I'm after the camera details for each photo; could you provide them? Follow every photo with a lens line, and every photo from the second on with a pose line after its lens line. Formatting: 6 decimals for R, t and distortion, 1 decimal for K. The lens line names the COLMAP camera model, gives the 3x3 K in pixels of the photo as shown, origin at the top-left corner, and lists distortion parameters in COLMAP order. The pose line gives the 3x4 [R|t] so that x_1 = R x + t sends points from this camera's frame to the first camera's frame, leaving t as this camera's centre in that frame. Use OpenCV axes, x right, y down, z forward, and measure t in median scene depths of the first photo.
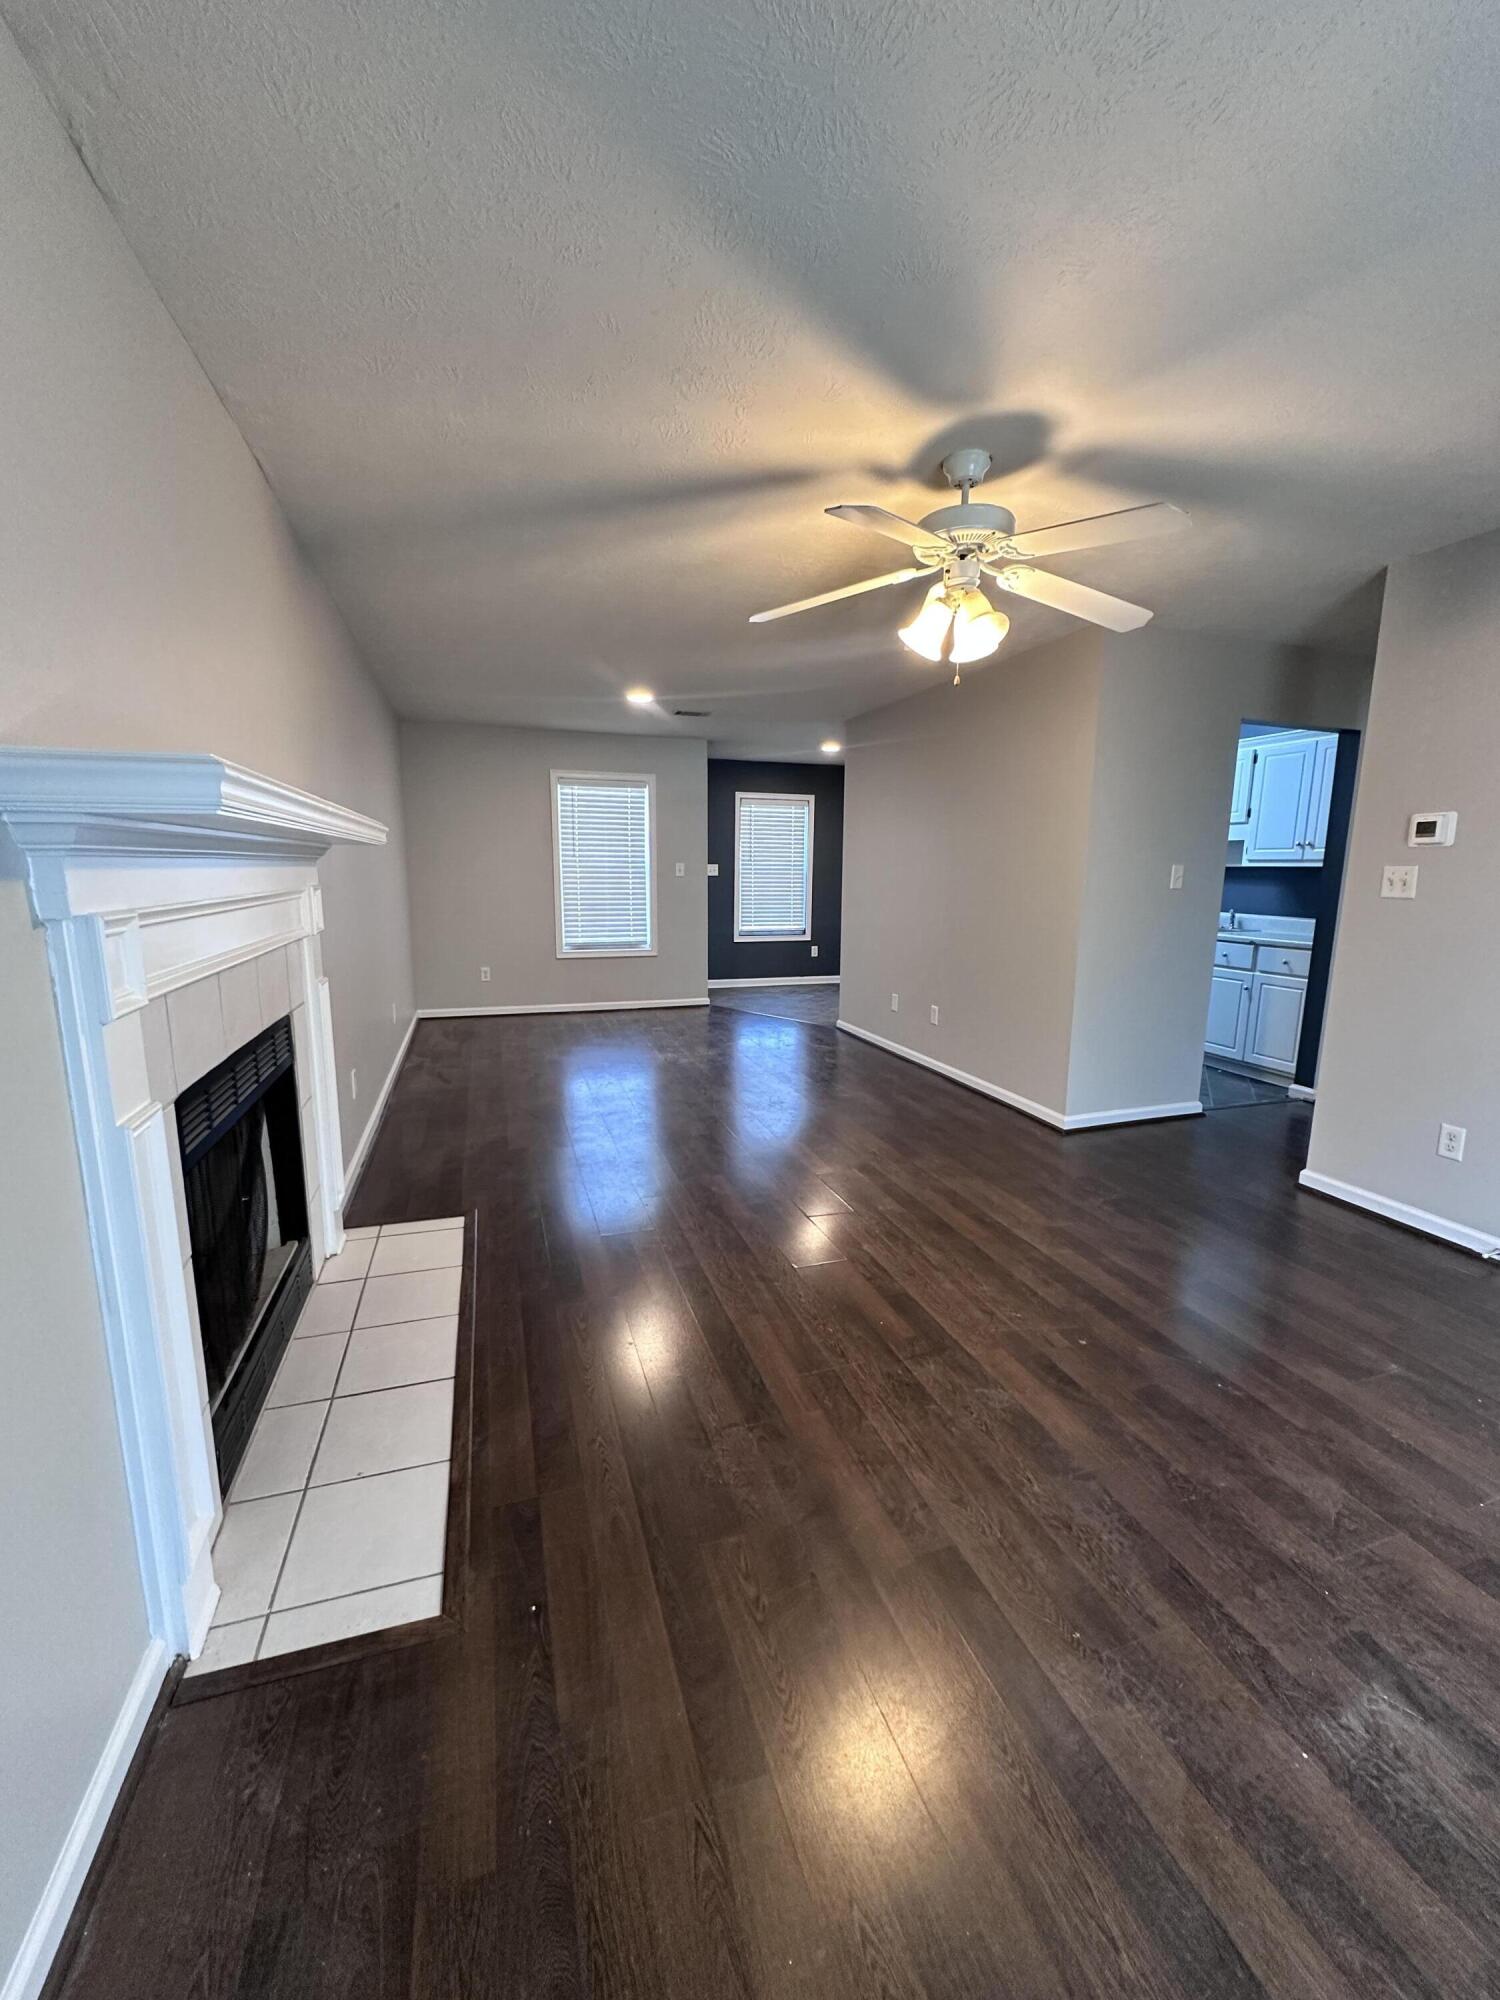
lens RADIAL K [[793.1, 0, 752.3], [0, 793.1, 1002.1], [0, 0, 1]] dist [-0.004853, 0.000894]
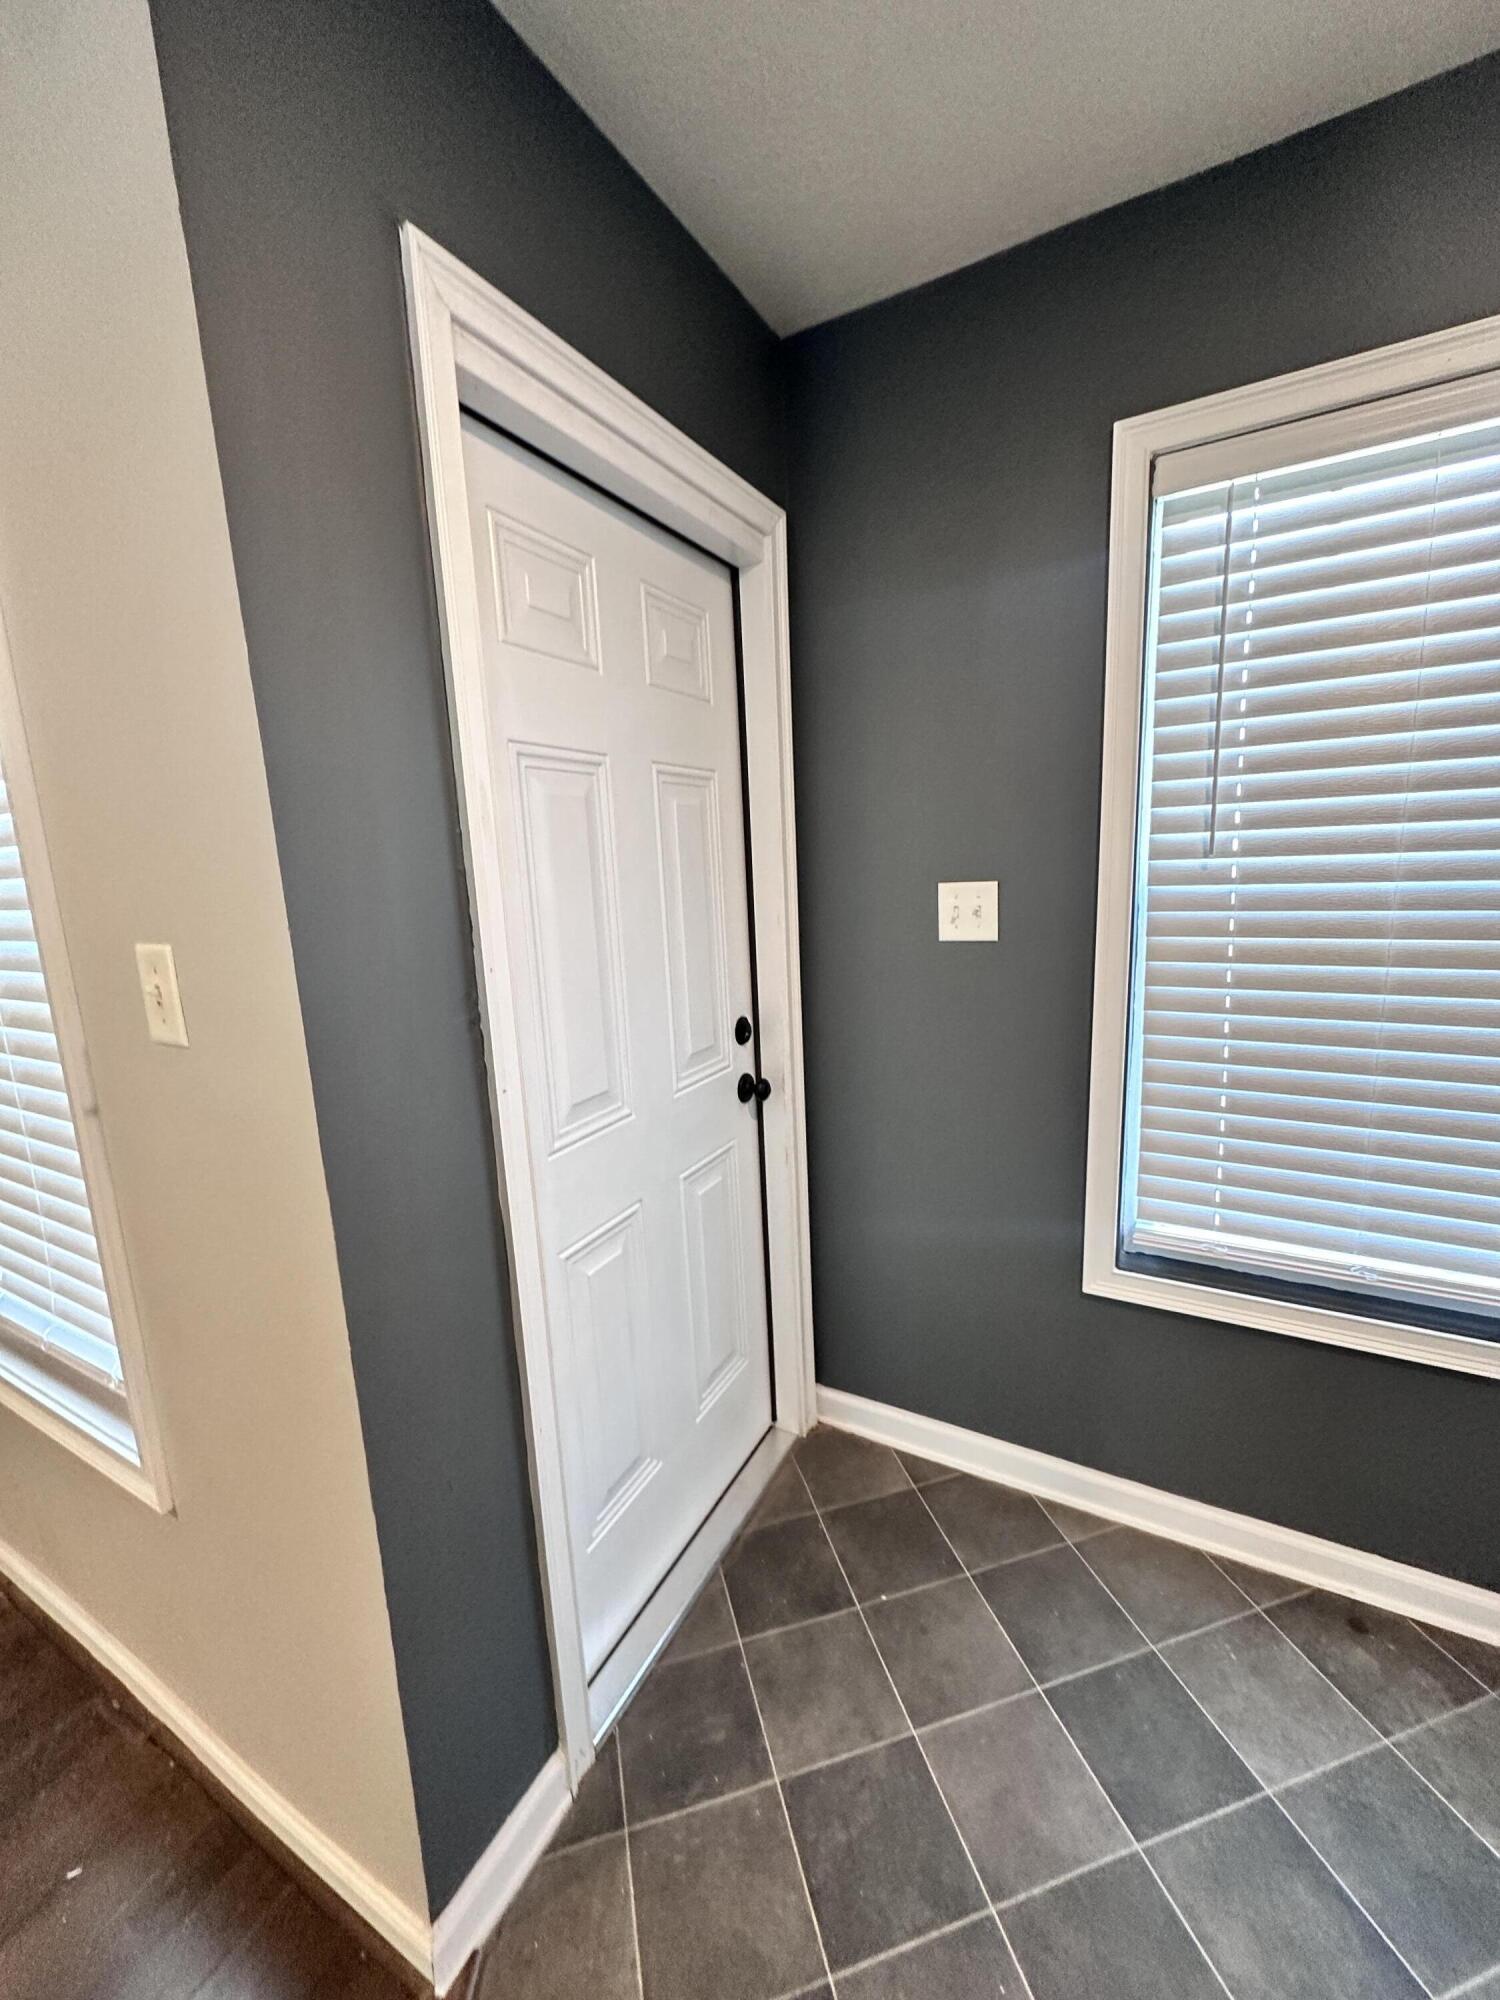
lens RADIAL K [[793.1, 0, 751.6], [0, 793.1, 1000.0], [0, 0, 1]] dist [-0.004853, 0.000894]
pose [[0.671962, 0.091850, -0.734867, 0.196606], [-0.071467, 0.995691, 0.059101, -0.531040], [0.737129, 0.012805, 0.675631, 2.891177]]
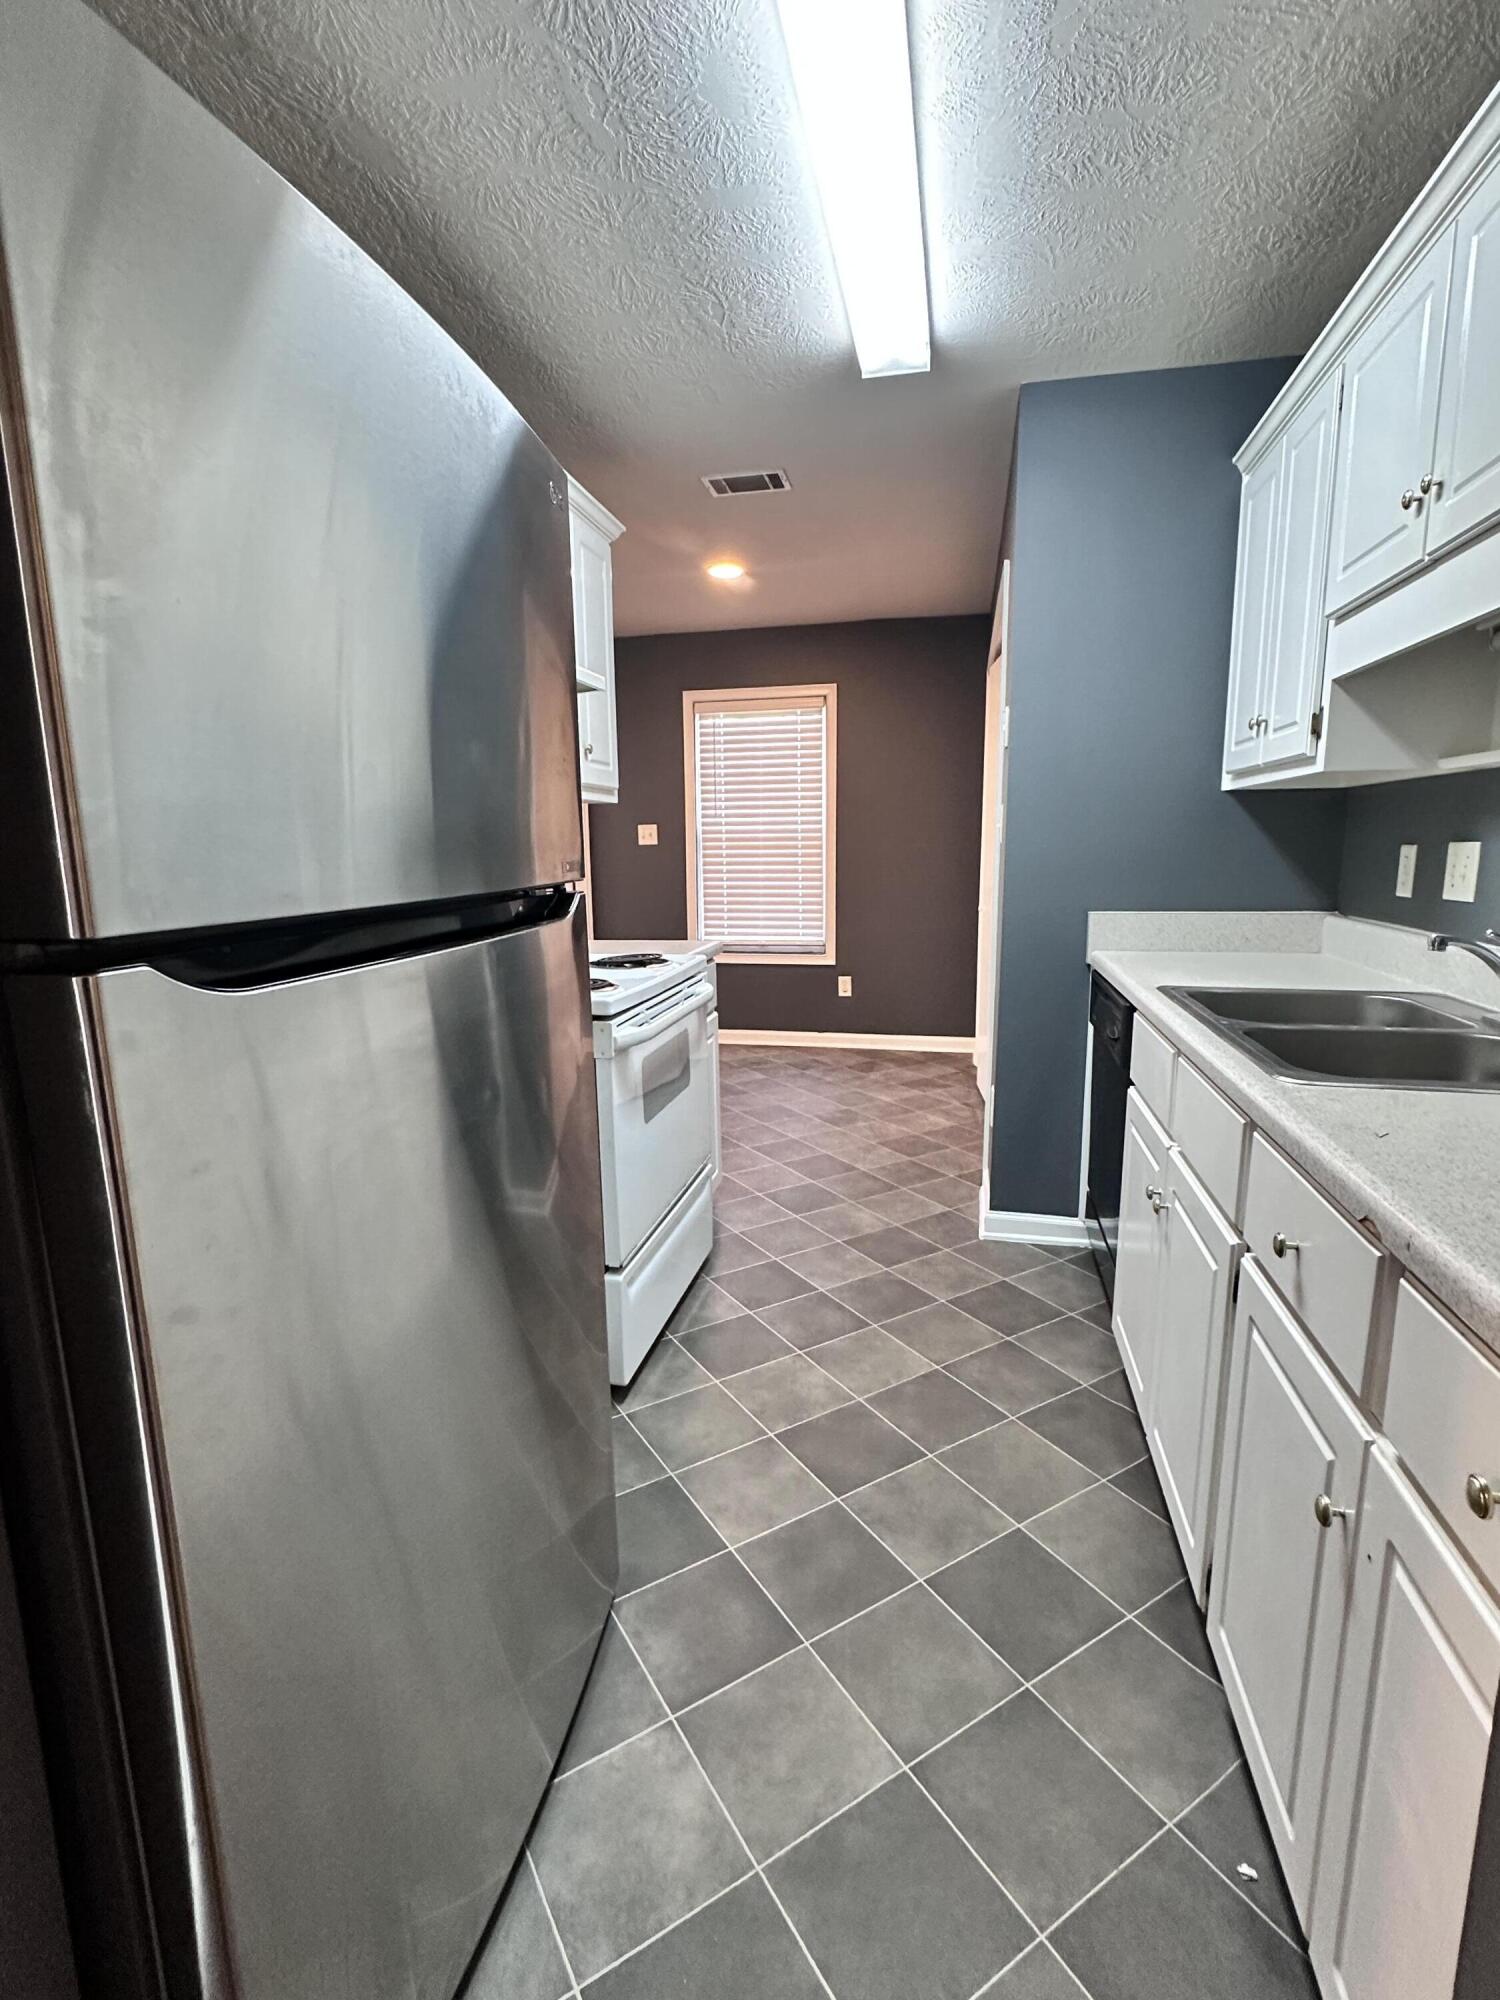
lens RADIAL K [[938.4, 0, 753.1], [0, 938.4, 1007.6], [0, 0, 1]] dist [-0.003466, -0.002639]
pose [[0.855996, 0.070082, -0.512210, 1.270045], [-0.065908, 0.997478, 0.026334, -0.229365], [0.512763, 0.011217, 0.858457, 1.611329]]
